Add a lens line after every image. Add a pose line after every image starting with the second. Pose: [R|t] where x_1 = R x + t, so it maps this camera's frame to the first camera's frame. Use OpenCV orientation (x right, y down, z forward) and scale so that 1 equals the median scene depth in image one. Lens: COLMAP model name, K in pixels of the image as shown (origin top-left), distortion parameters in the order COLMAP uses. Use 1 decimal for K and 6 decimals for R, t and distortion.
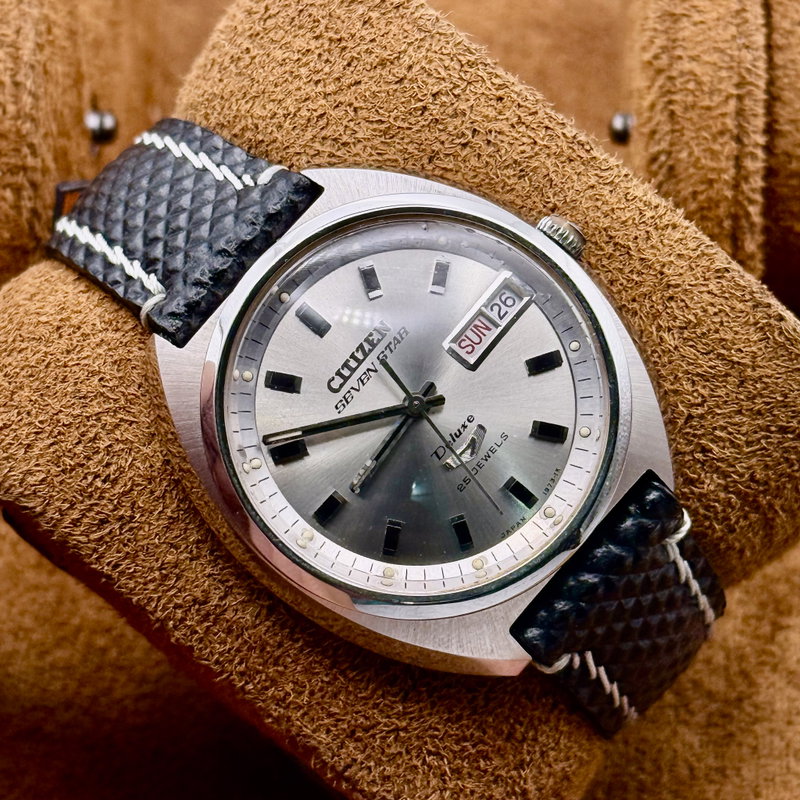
lens RADIAL K [[3166.7, 0, 381.3], [0, 3166.7, 399.8], [0, 0, 1]] dist [-0.132802, 2.865887]
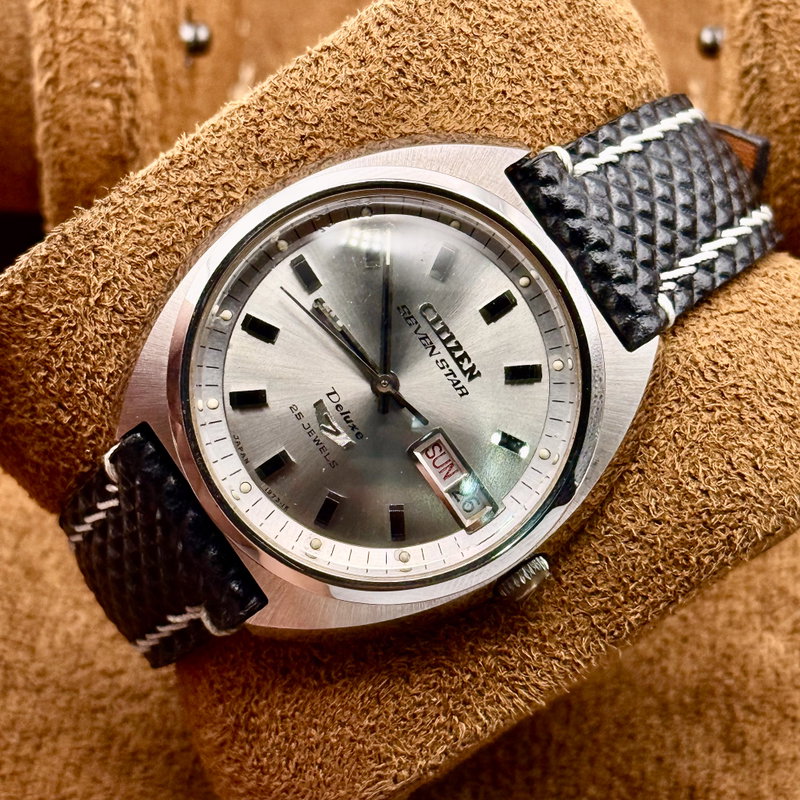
lens RADIAL K [[3166.7, 0, 381.3], [0, 3166.7, 399.8], [0, 0, 1]] dist [-0.132802, 2.865887]
pose [[-0.249025, 0.966900, -0.055594, 0.068083], [-0.955122, -0.235674, 0.179443, -0.168608], [0.160402, 0.097785, 0.982196, 0.031700]]
